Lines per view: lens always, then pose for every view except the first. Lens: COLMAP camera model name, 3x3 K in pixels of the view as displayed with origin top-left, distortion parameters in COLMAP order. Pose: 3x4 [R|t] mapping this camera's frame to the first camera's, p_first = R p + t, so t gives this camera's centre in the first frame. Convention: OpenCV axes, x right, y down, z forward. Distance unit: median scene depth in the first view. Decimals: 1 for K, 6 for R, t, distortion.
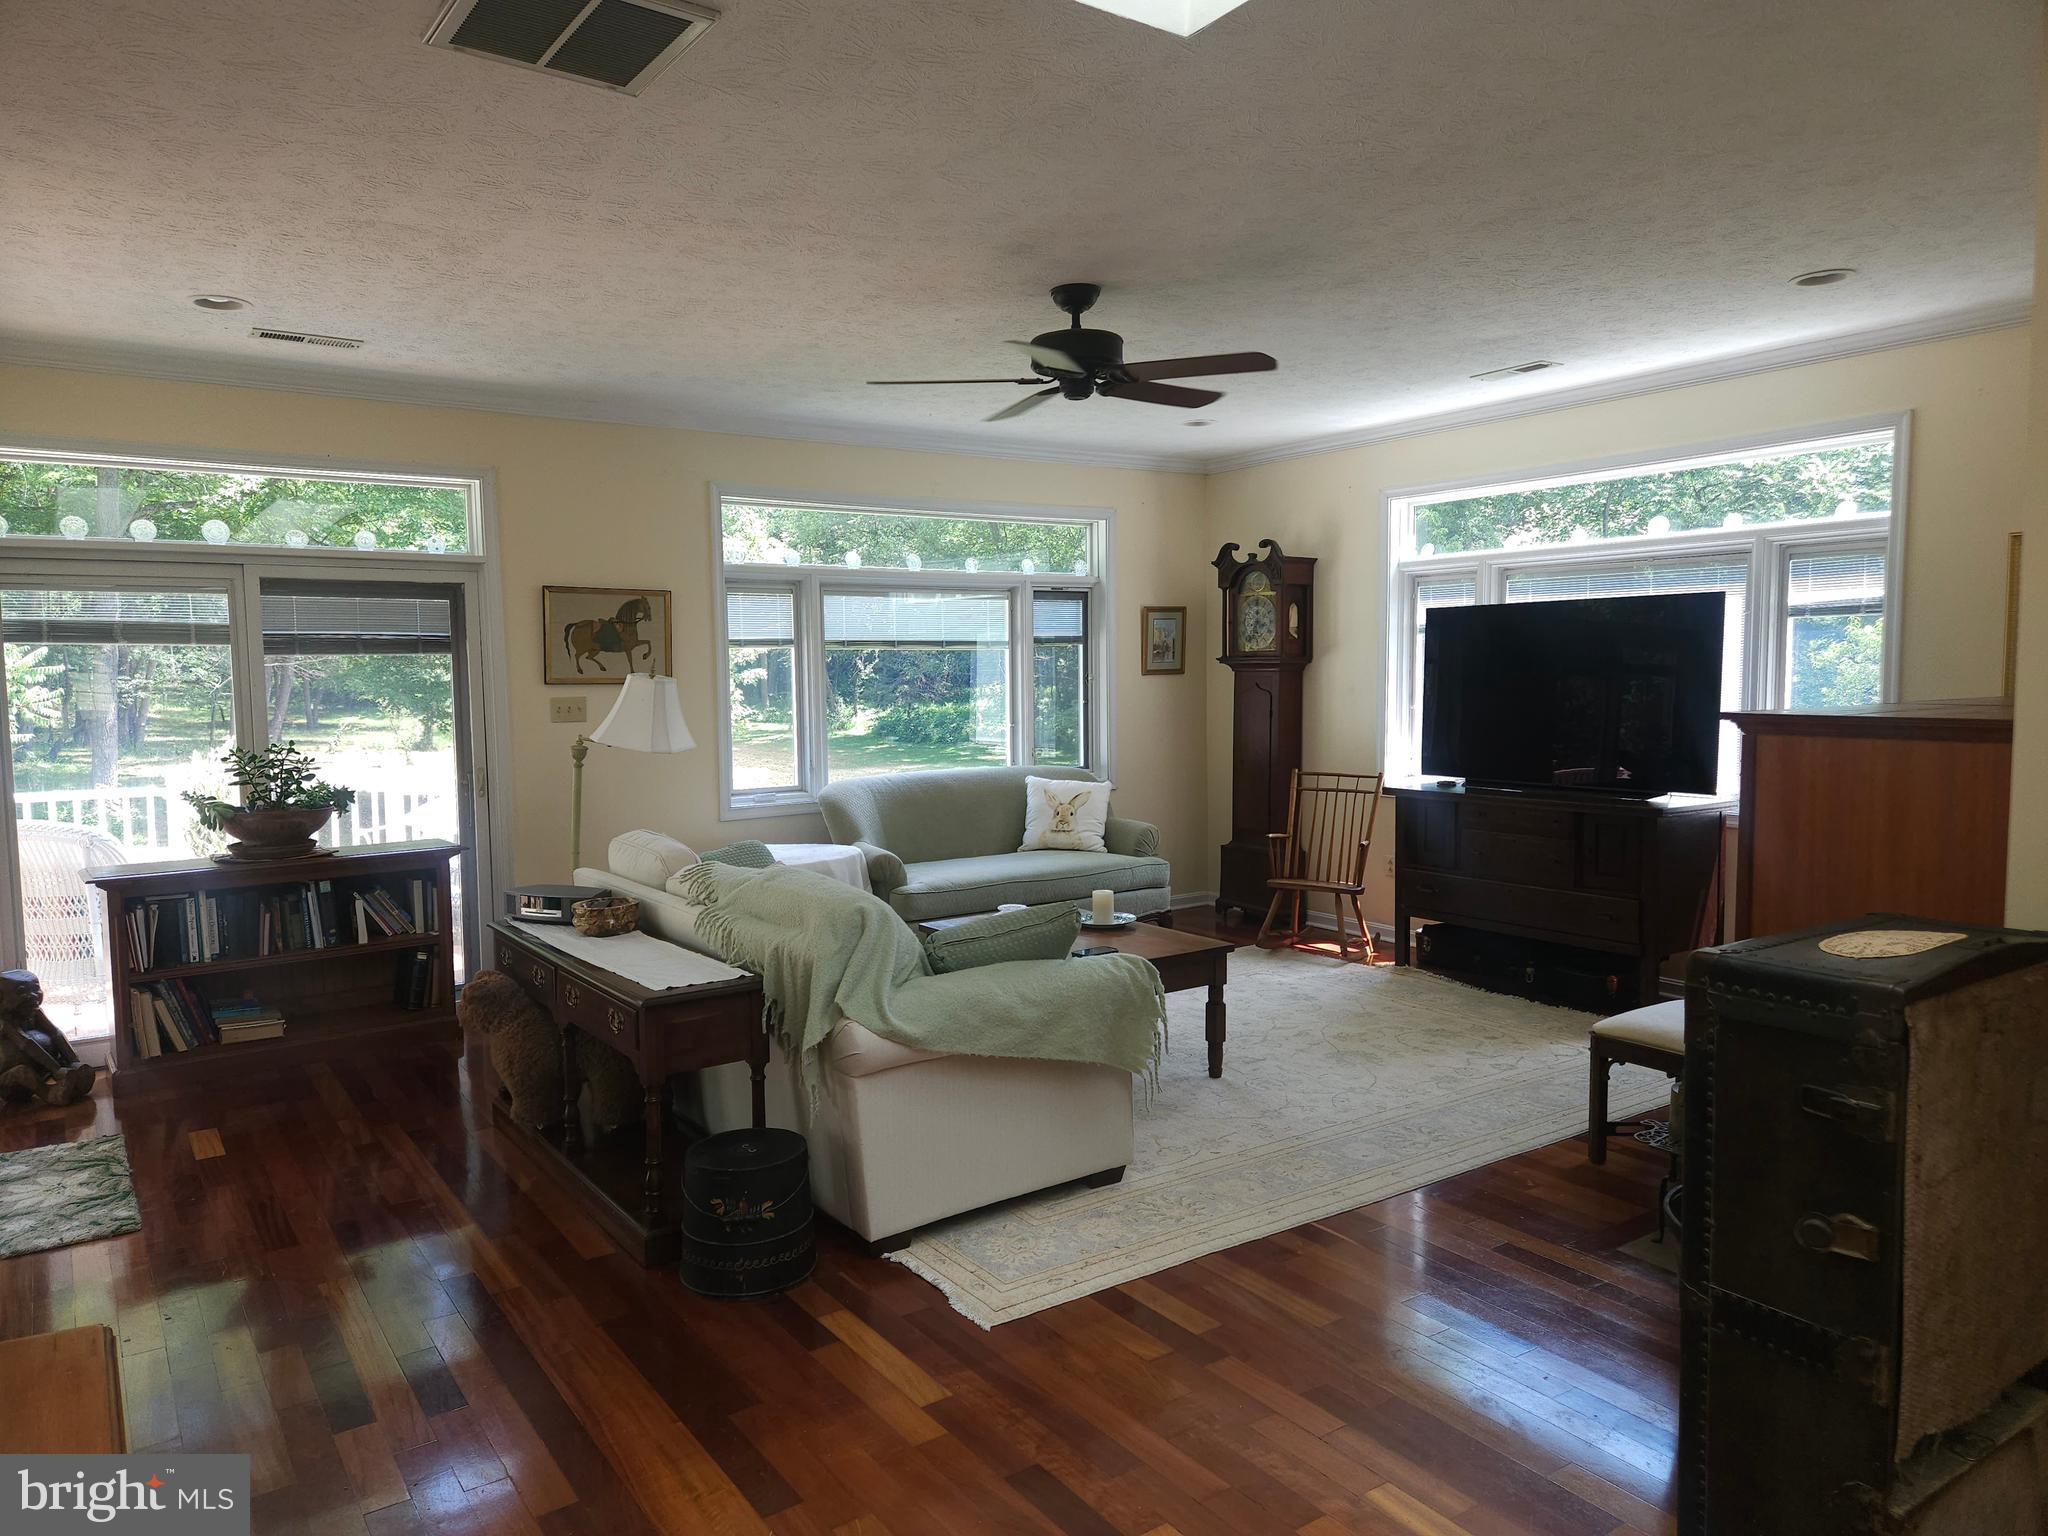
lens RADIAL K [[1371.6, 0, 1011.7], [0, 1371.6, 771.4], [0, 0, 1]] dist [0.078683, -0.067246]
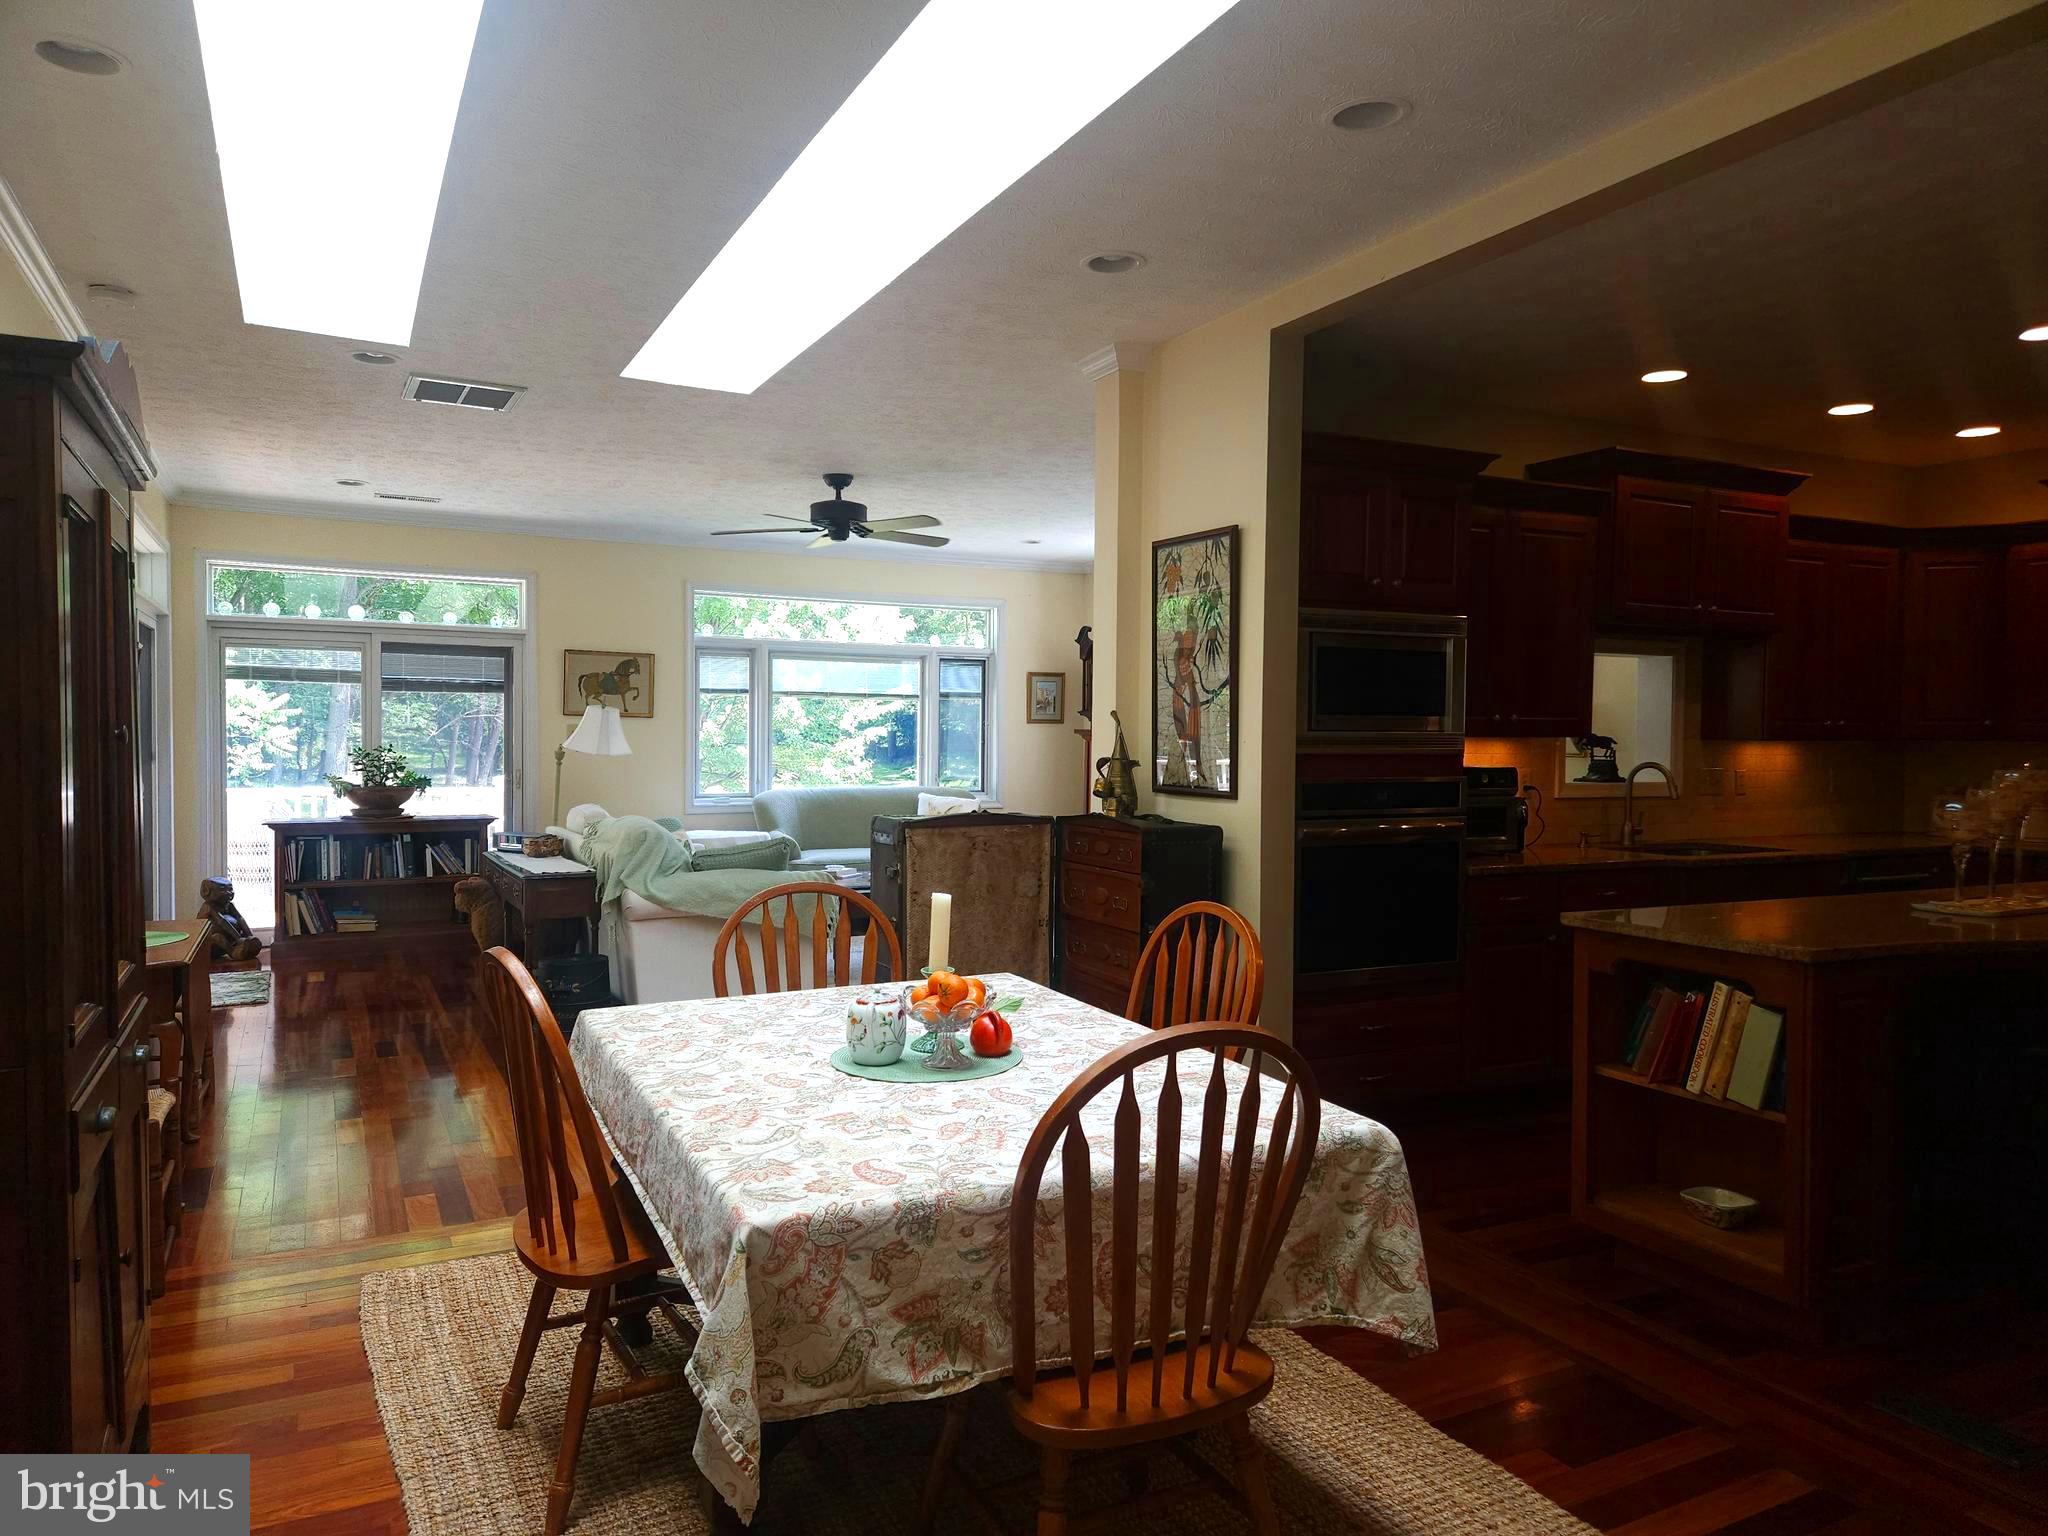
lens RADIAL K [[1361.4, 0, 1024.0], [0, 1361.4, 768.0], [0, 0, 1]] dist [0.071620, -0.060752]
pose [[0.992162, 0.026098, -0.122202, 0.380156], [-0.032394, 0.998233, -0.049818, 0.058193], [0.120686, 0.053386, 0.991254, -0.454458]]
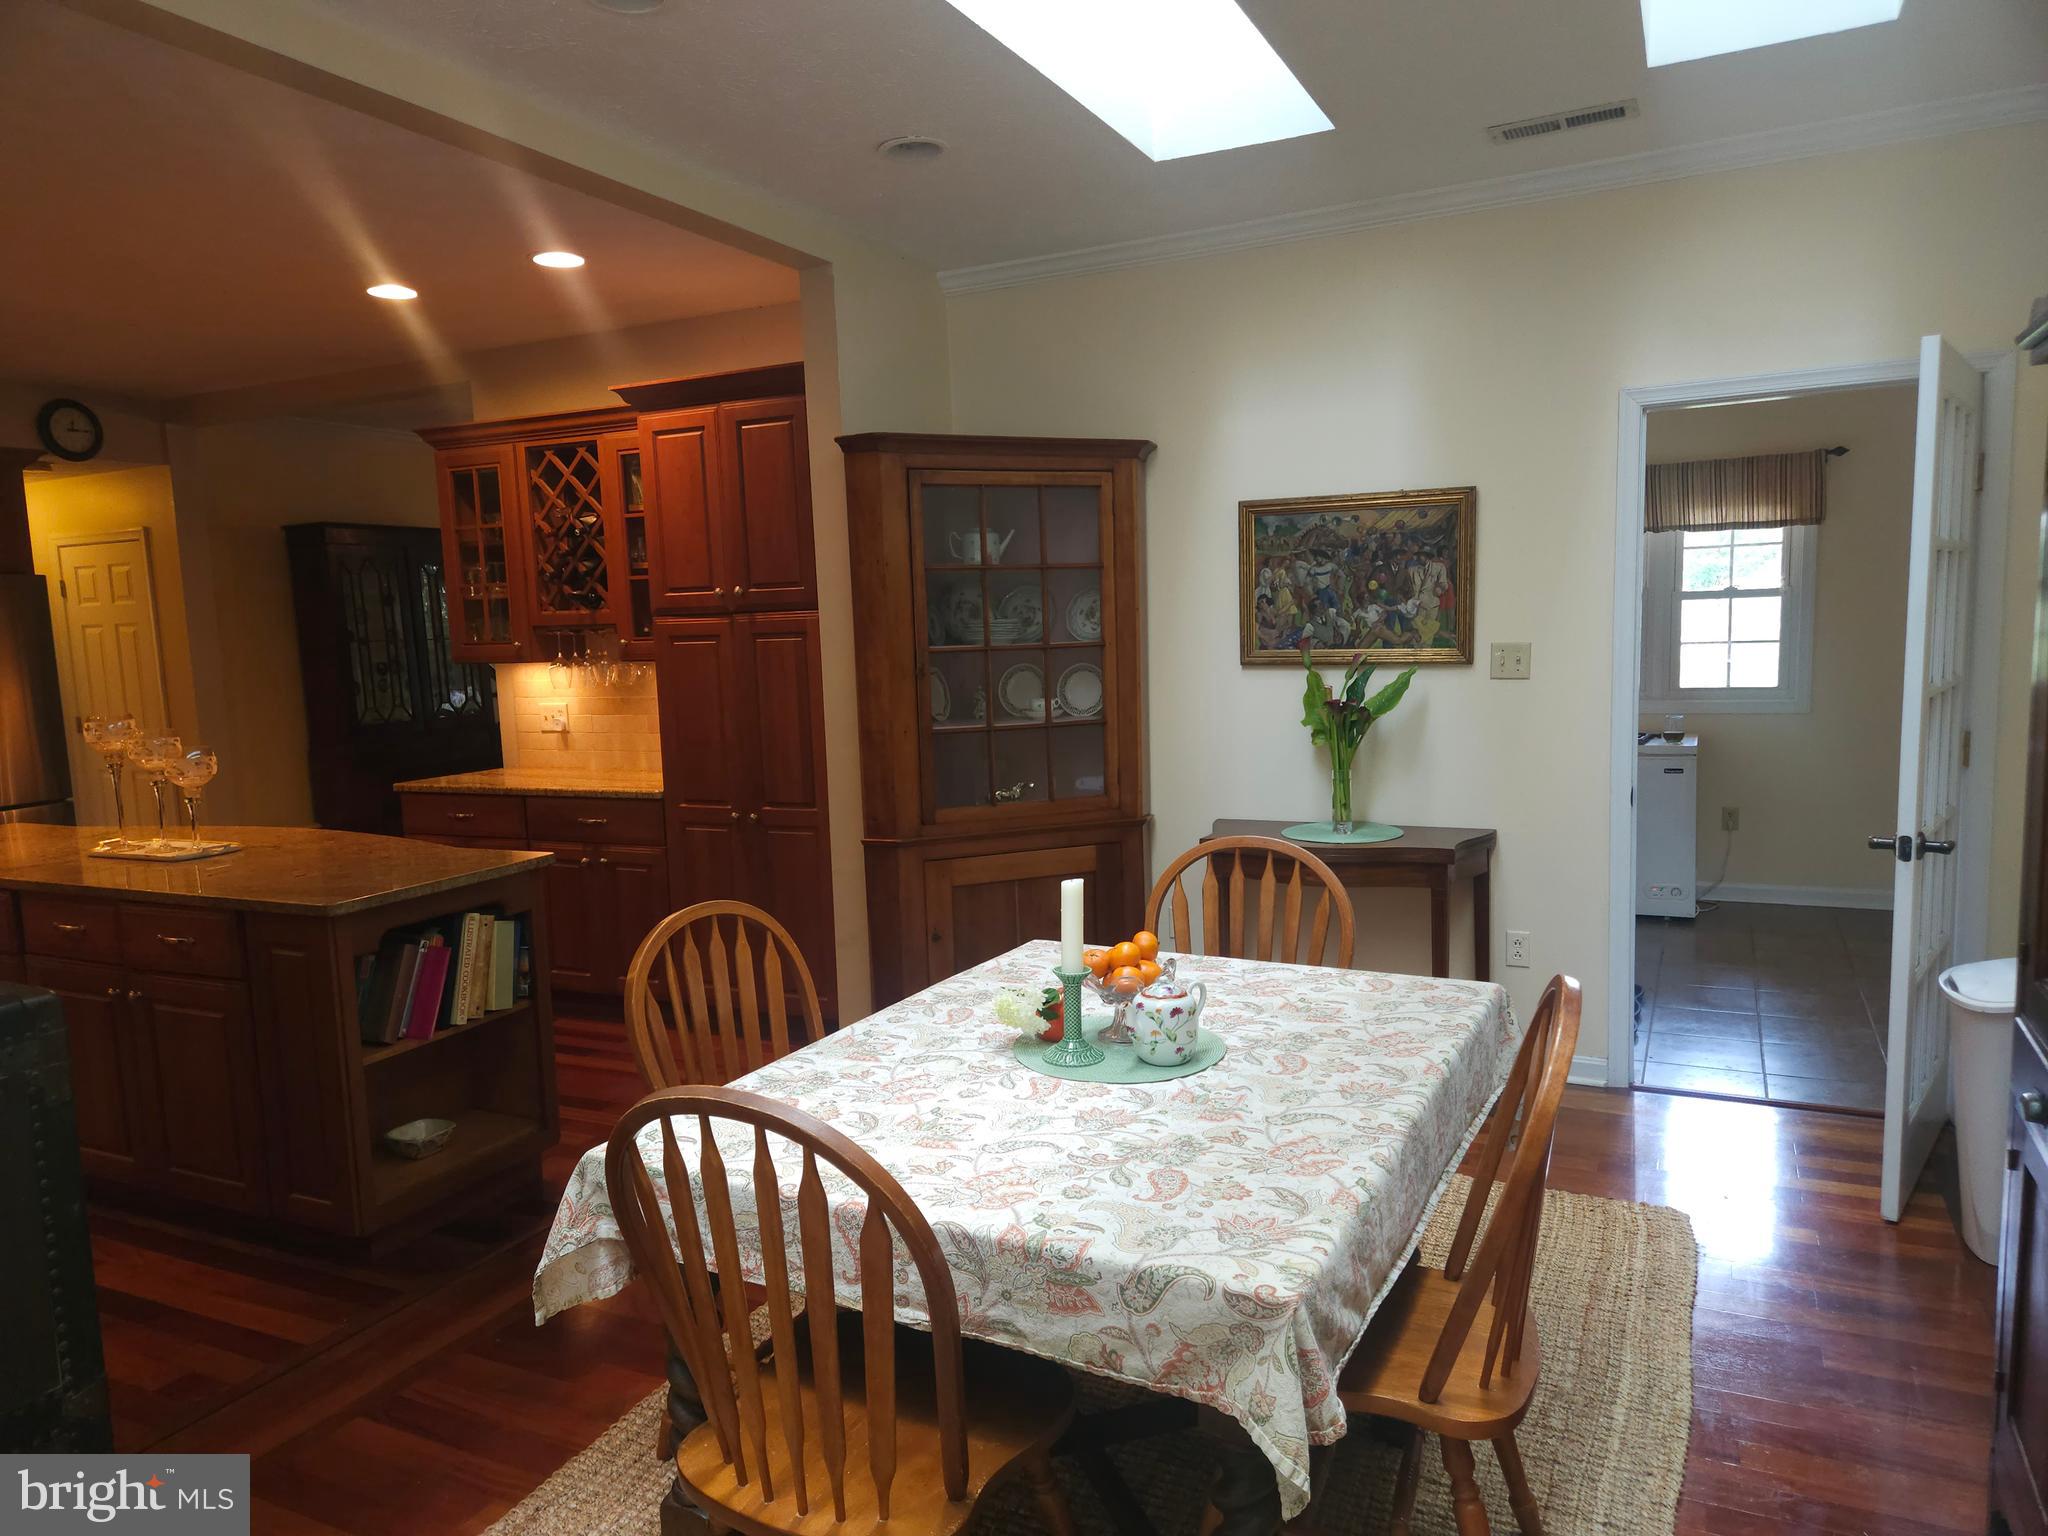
lens RADIAL K [[1371.6, 0, 1011.7], [0, 1371.6, 771.4], [0, 0, 1]] dist [0.078683, -0.067246]
pose [[-0.480939, -0.067268, 0.874170, -0.401439], [0.109420, 0.984652, 0.135969, -0.067159], [-0.869900, 0.161045, -0.466197, 0.747344]]
